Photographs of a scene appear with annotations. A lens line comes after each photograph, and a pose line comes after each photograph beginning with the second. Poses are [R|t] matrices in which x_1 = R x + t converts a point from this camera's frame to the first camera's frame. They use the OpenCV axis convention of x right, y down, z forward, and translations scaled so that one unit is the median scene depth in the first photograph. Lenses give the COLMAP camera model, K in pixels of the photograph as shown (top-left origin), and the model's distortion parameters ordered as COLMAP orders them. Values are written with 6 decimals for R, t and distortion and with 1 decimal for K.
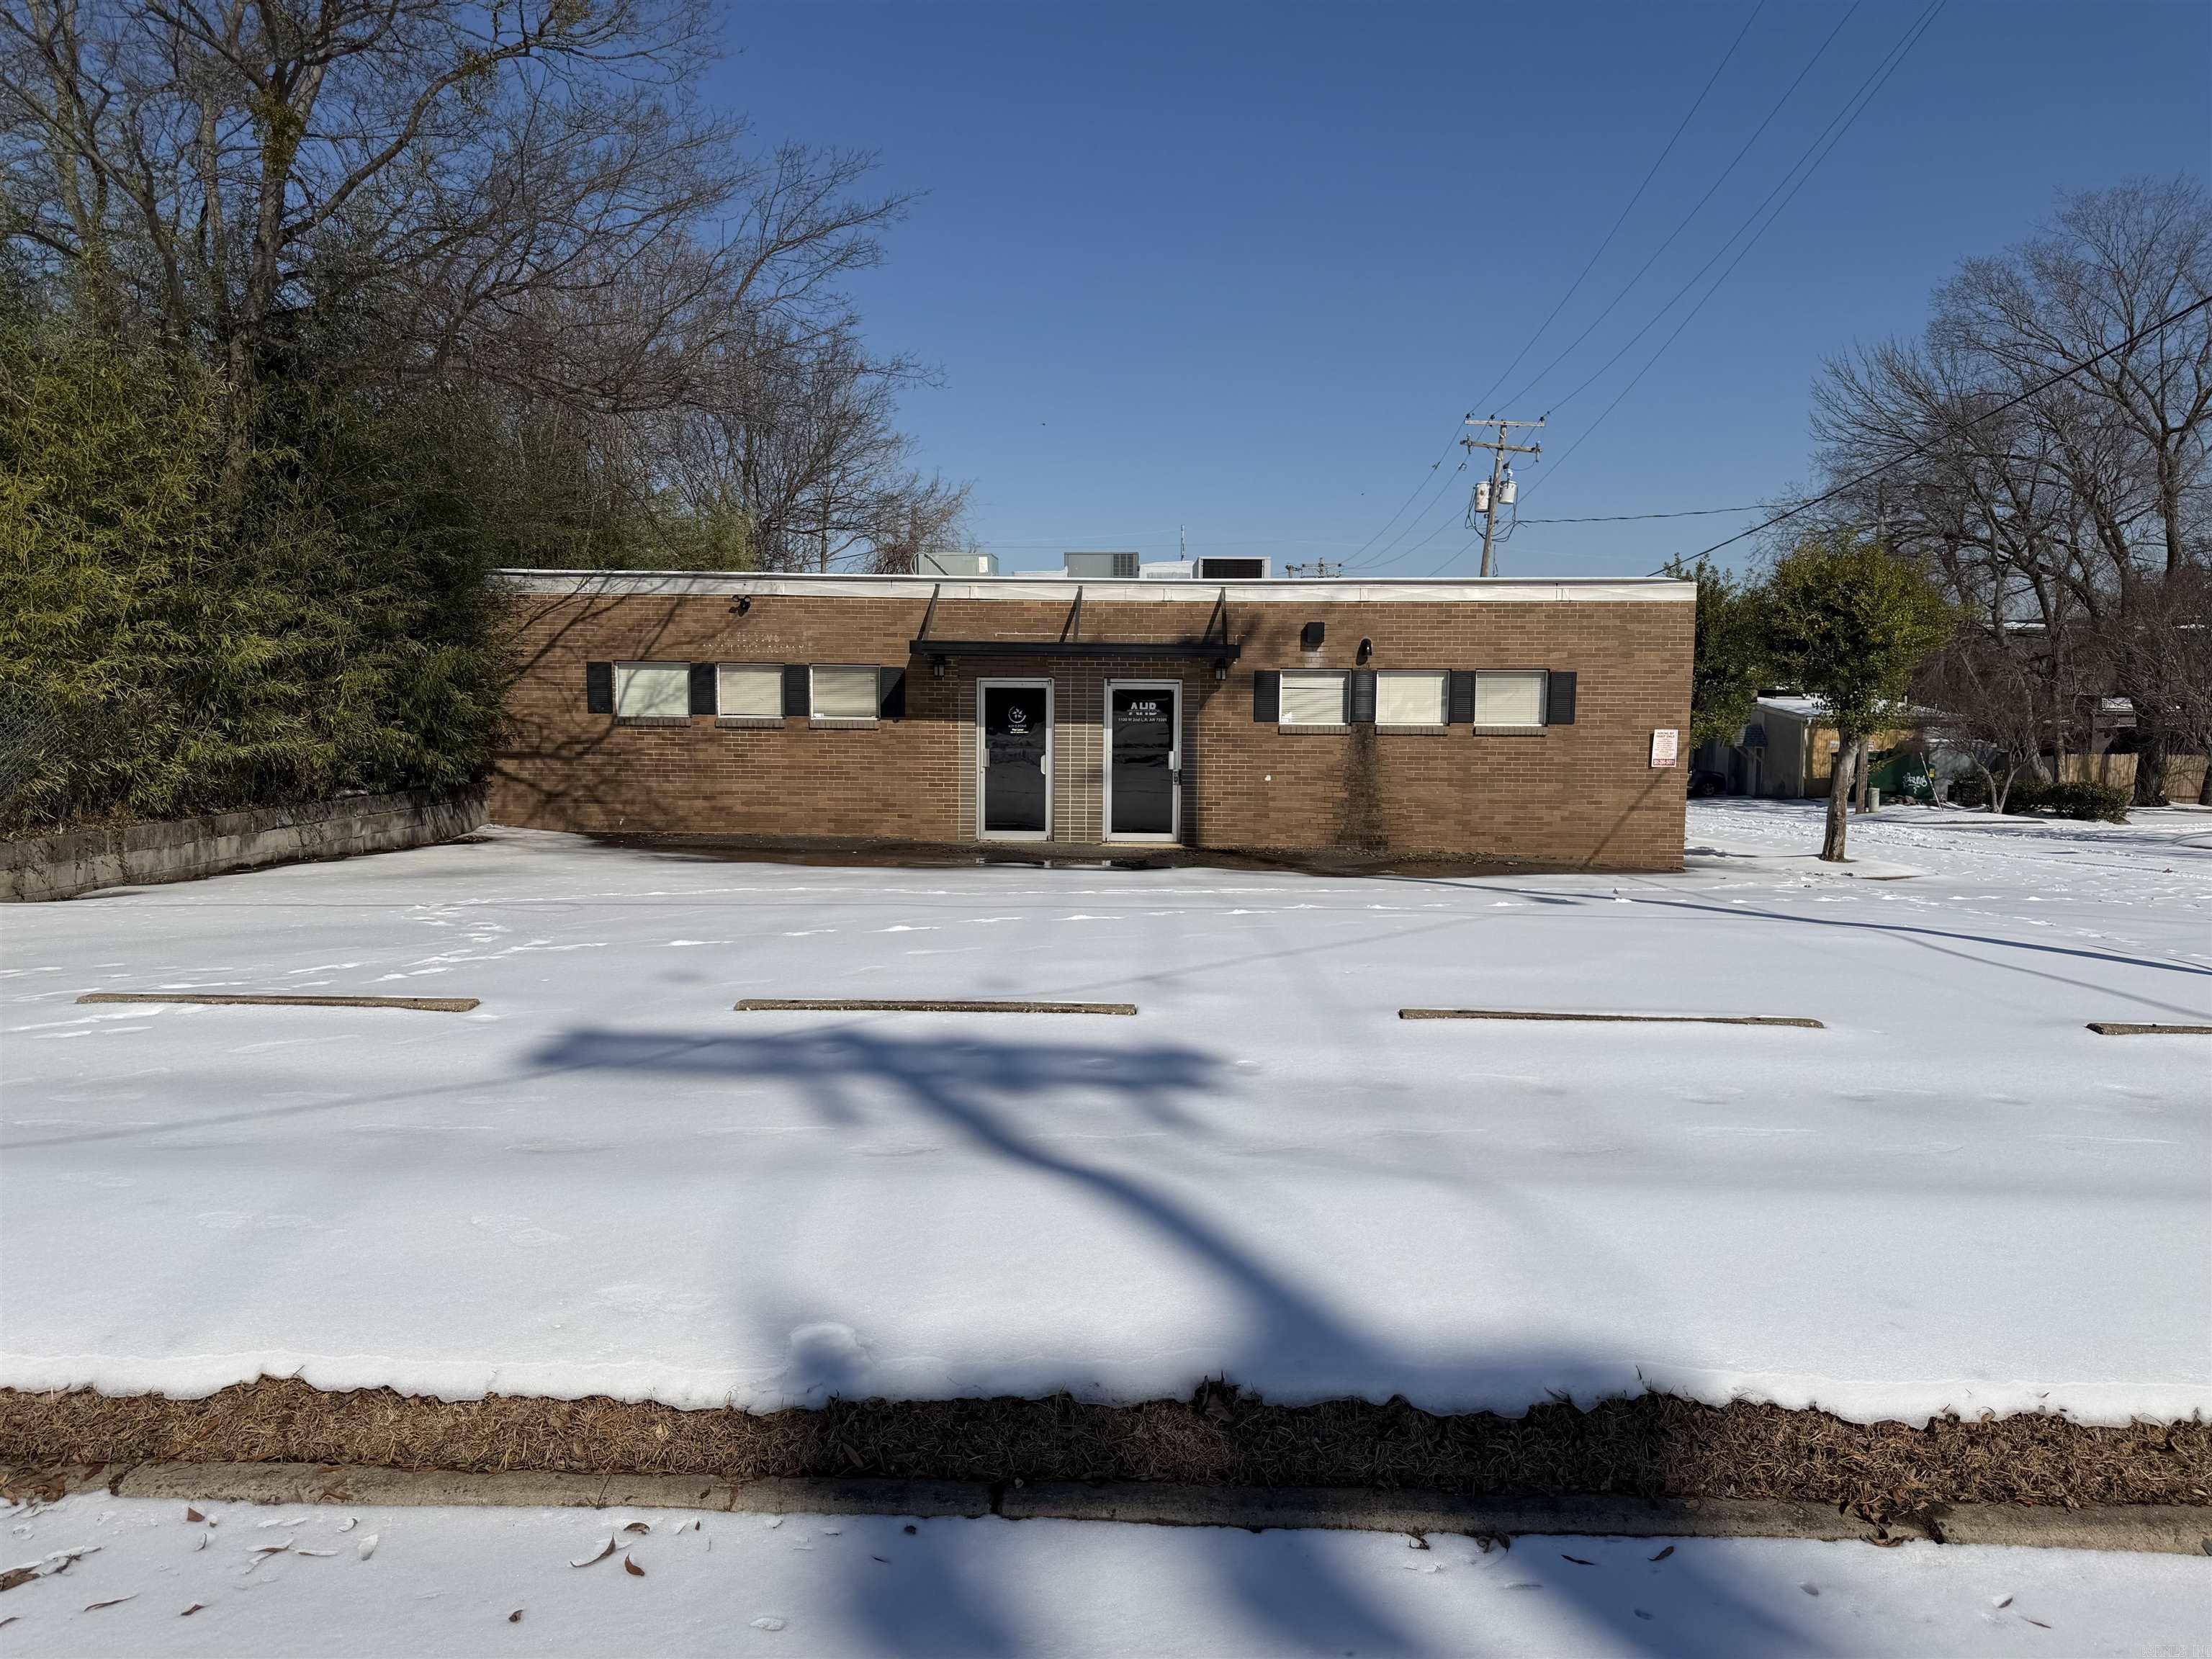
lens RADIAL K [[1567.0, 0, 1106.0], [0, 1567.0, 829.5], [0, 0, 1]] dist [0.141990, -0.170984]
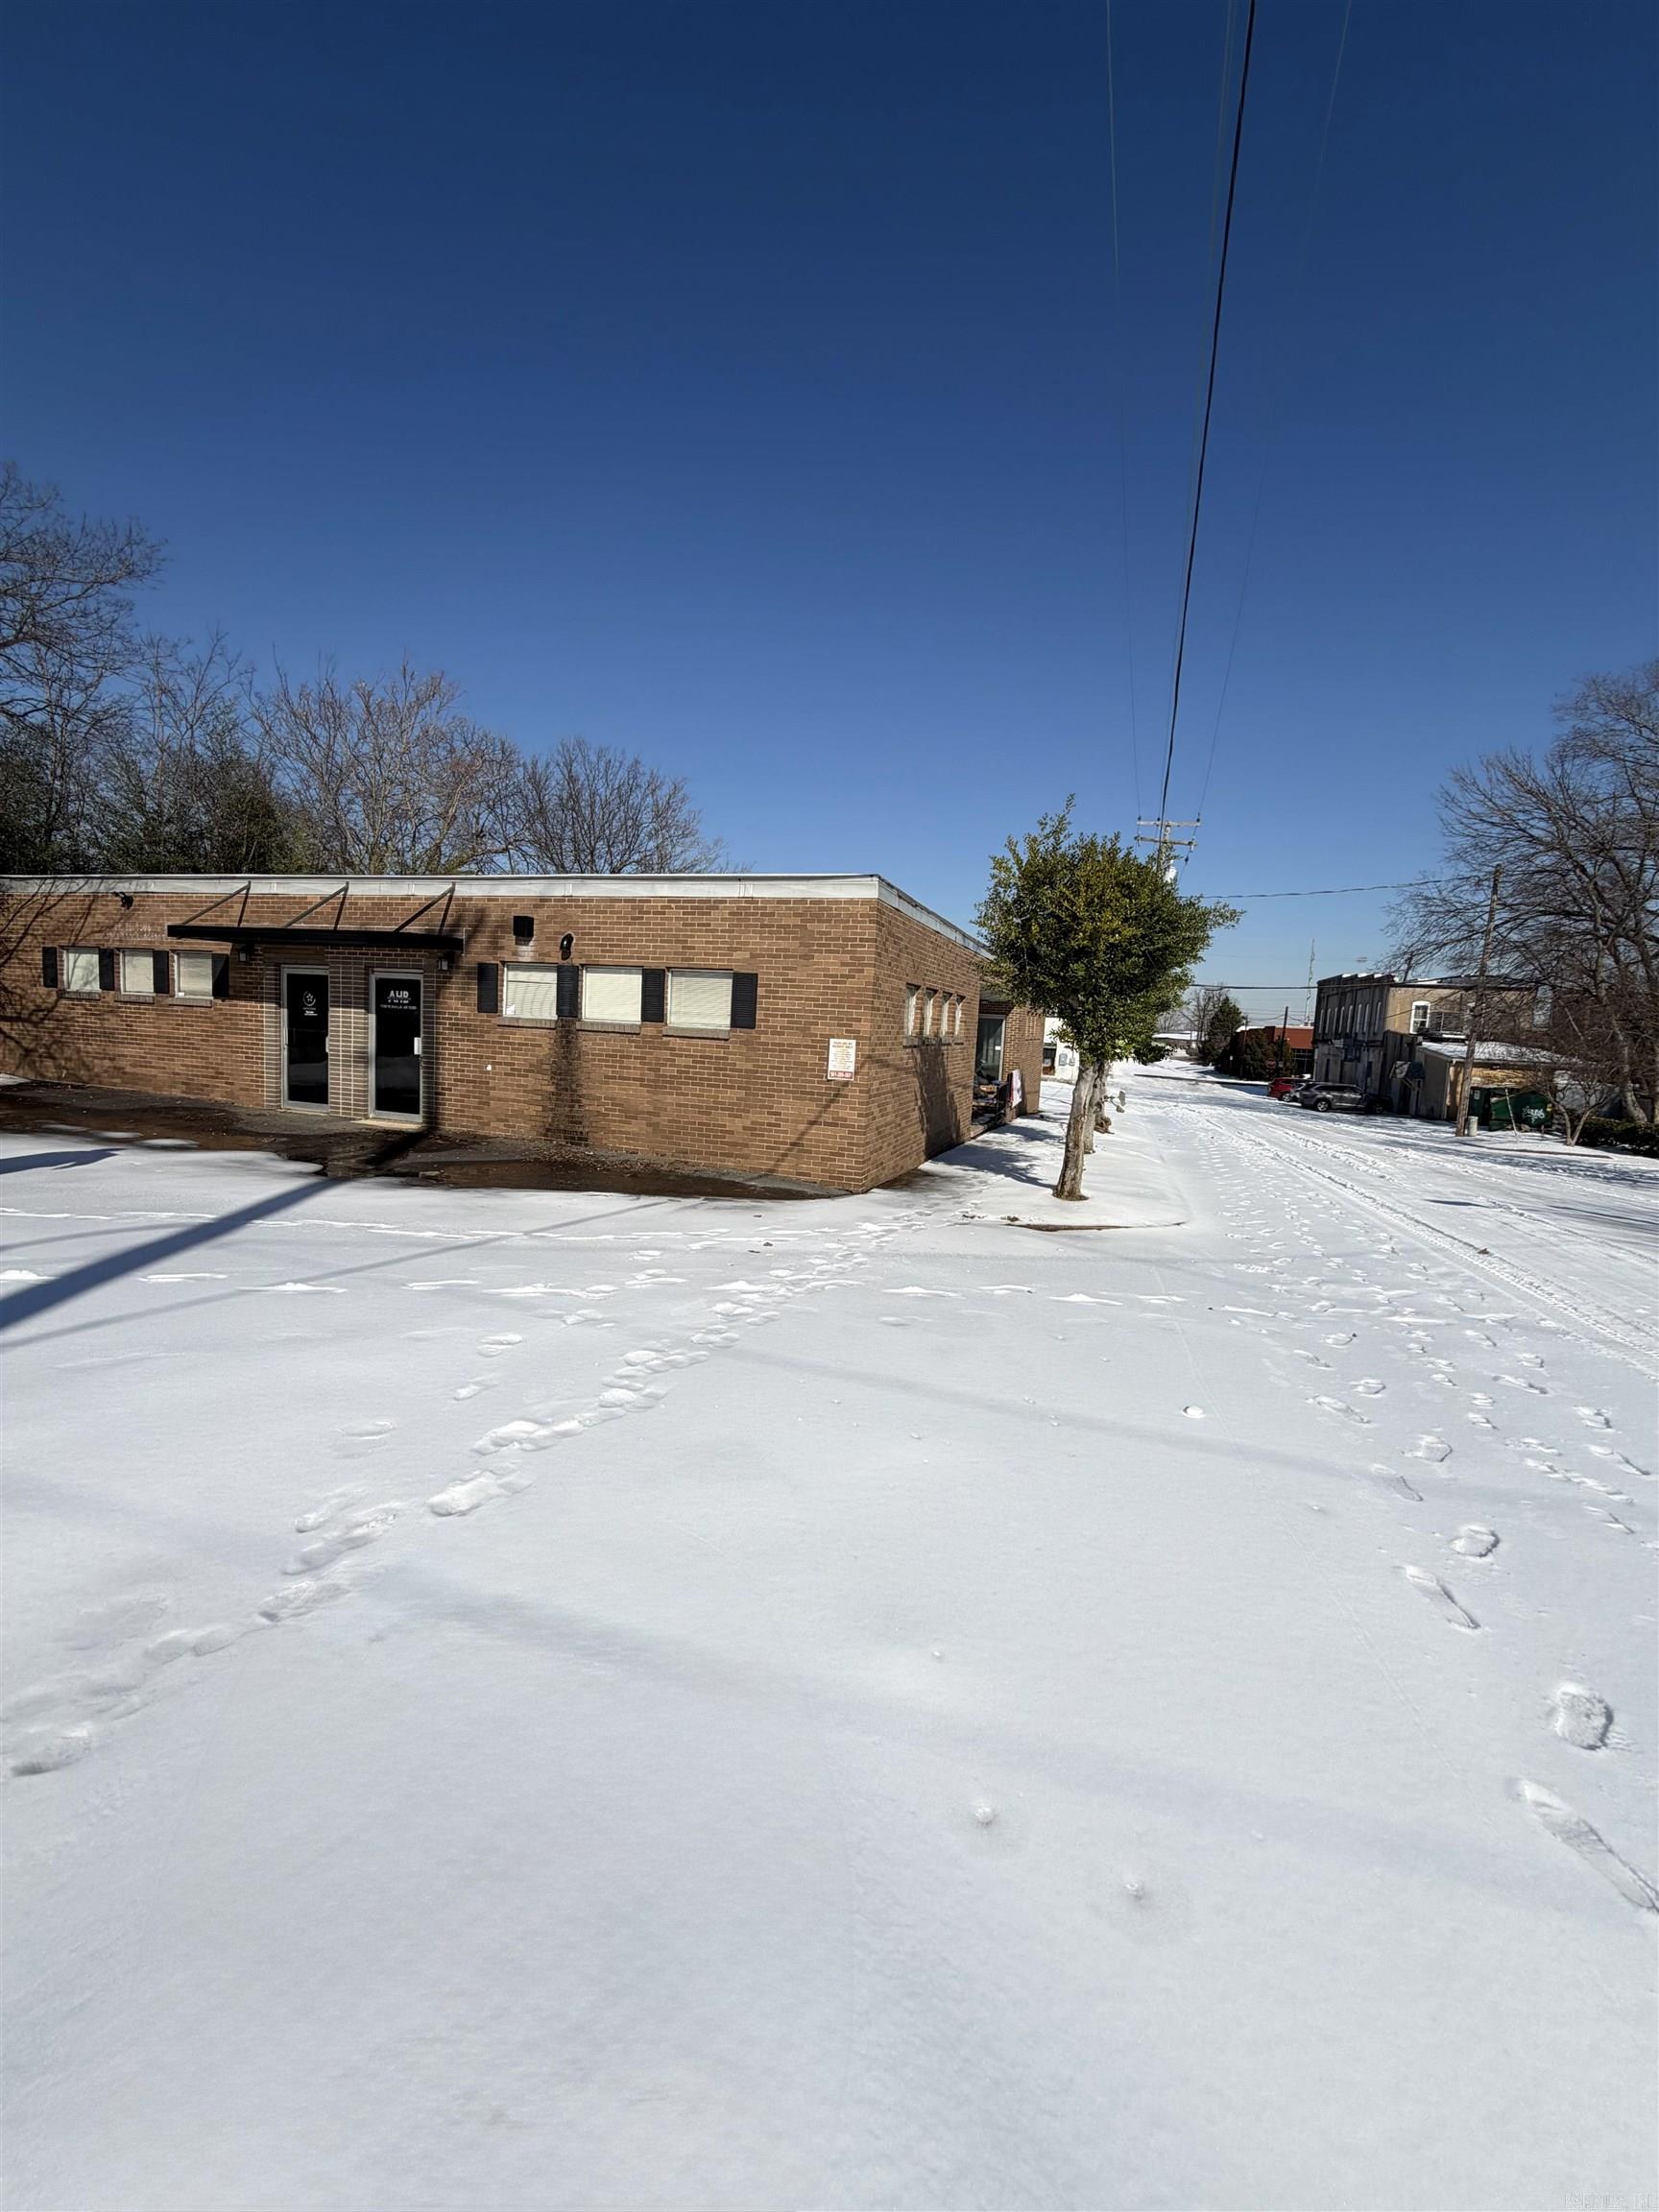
lens RADIAL K [[887.0, 0, 829.5], [0, 887.0, 1106.0], [0, 0, 1]] dist [0.017000, -0.015010]
pose [[0.956905, 0.067432, -0.282464, 0.485119], [-0.065379, 0.997721, 0.016699, -0.032104], [0.282946, 0.002488, 0.959133, 0.501778]]
